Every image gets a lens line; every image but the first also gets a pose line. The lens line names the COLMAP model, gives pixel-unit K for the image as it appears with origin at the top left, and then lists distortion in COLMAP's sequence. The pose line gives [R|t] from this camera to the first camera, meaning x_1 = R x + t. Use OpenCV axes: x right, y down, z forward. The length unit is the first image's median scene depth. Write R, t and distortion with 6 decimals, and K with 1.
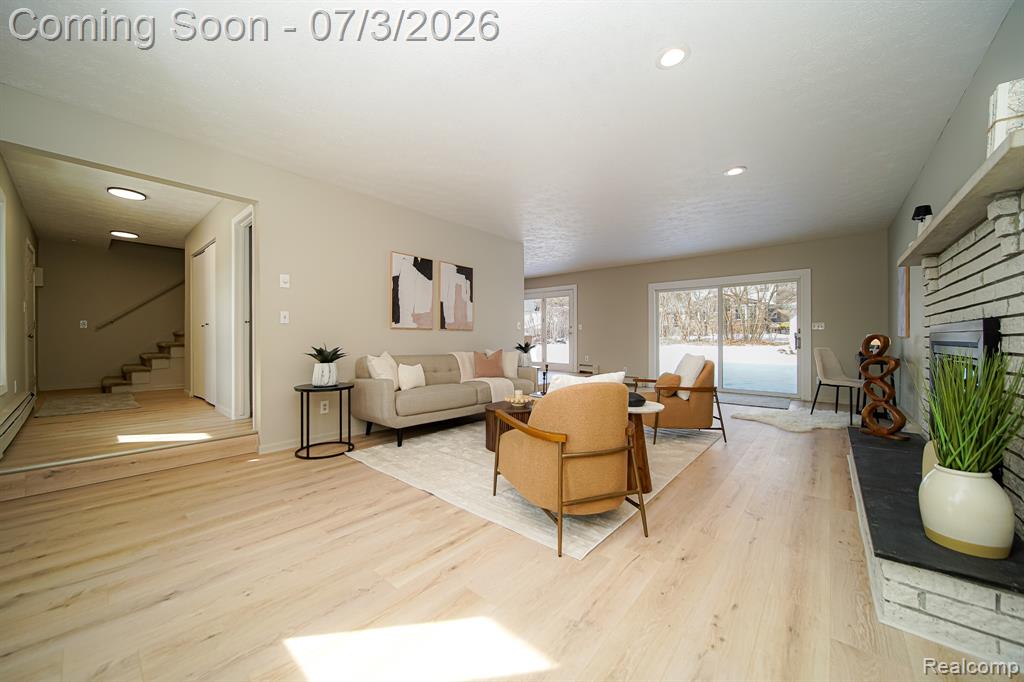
lens RADIAL K [[367.7, 0, 510.6], [0, 367.7, 335.3], [0, 0, 1]] dist [-0.002946, -0.000193]
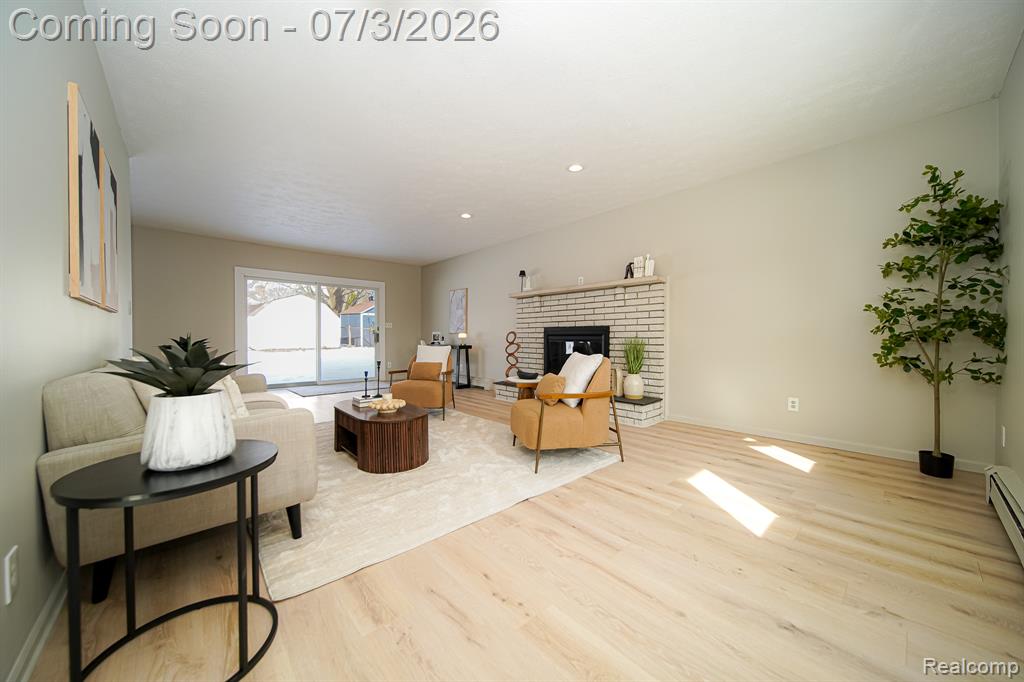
lens RADIAL K [[363.9, 0, 510.0], [0, 363.9, 338.4], [0, 0, 1]] dist [-0.000833, -0.000053]
pose [[0.125659, -0.006571, 0.992052, -0.606925], [-0.007039, 0.999947, 0.007515, 0.013703], [-0.992049, -0.007927, 0.125606, 0.507070]]
